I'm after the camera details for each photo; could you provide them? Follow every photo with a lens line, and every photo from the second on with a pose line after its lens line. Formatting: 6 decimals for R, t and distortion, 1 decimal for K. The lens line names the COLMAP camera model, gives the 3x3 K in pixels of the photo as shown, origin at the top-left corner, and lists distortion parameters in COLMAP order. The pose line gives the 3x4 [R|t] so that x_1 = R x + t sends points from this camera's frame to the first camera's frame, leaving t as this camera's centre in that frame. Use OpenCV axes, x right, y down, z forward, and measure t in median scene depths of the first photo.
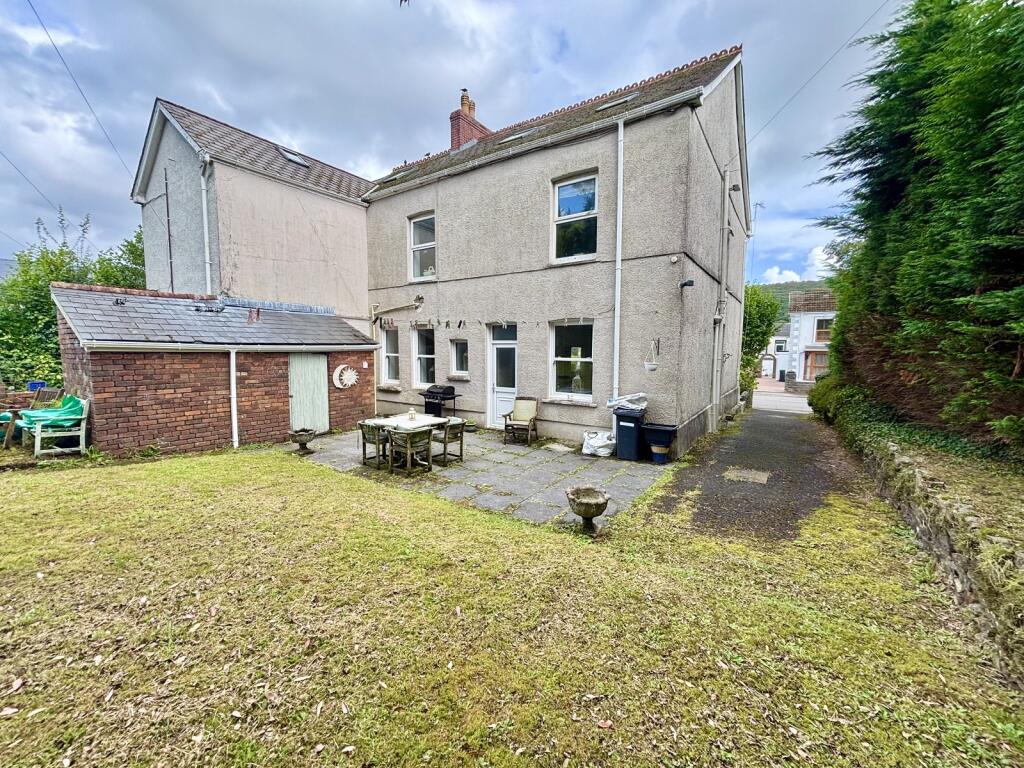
lens RADIAL K [[413.1, 0, 512.0], [0, 413.1, 384.0], [0, 0, 1]] dist [0.003086, 0.000148]
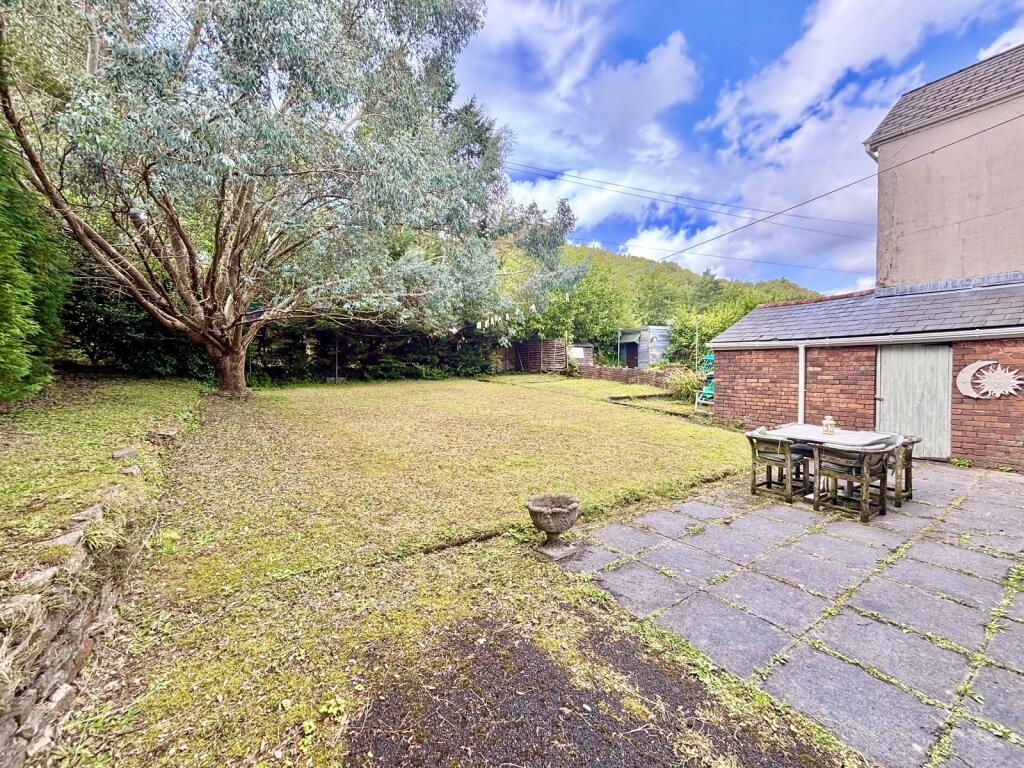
lens RADIAL K [[413.1, 0, 512.0], [0, 413.1, 384.0], [0, 0, 1]] dist [0.003086, 0.000148]
pose [[-0.364424, 0.037975, -0.930458, 0.586778], [-0.070476, 0.995178, 0.068219, -0.005418], [0.928562, 0.090436, -0.359990, 0.745894]]
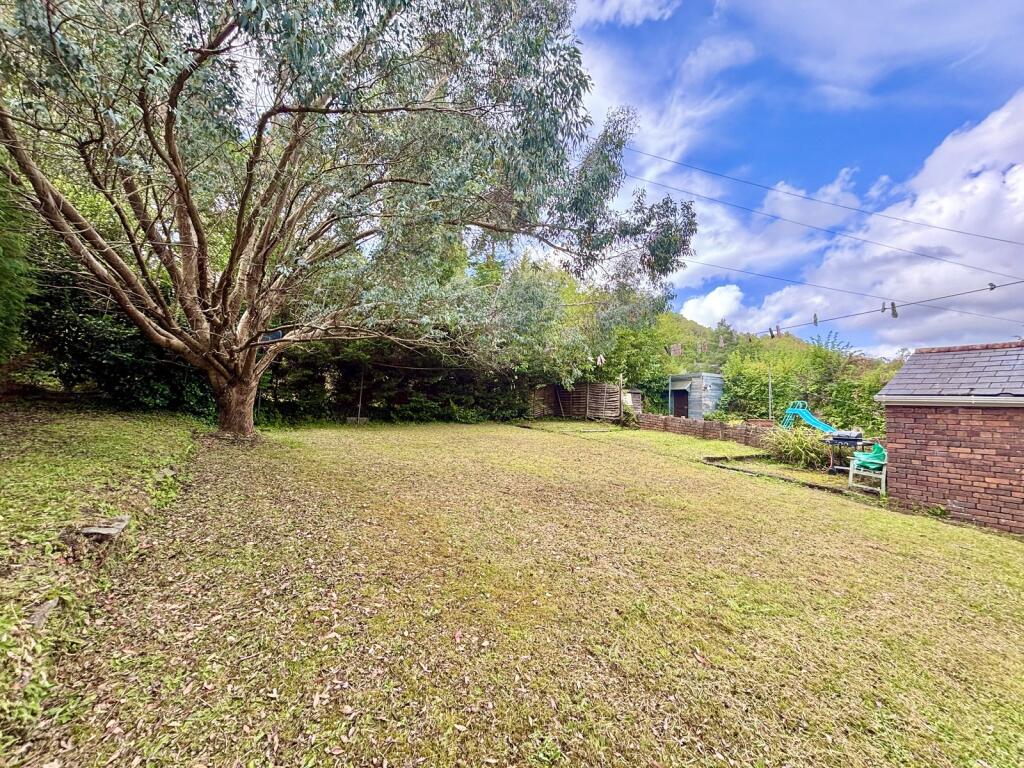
lens RADIAL K [[413.1, 0, 512.0], [0, 413.1, 384.0], [0, 0, 1]] dist [0.003086, 0.000148]
pose [[-0.367316, -0.072415, -0.927273, 0.362707], [-0.110738, 0.993278, -0.033703, 0.013504], [0.923481, 0.090305, -0.372866, 0.403445]]
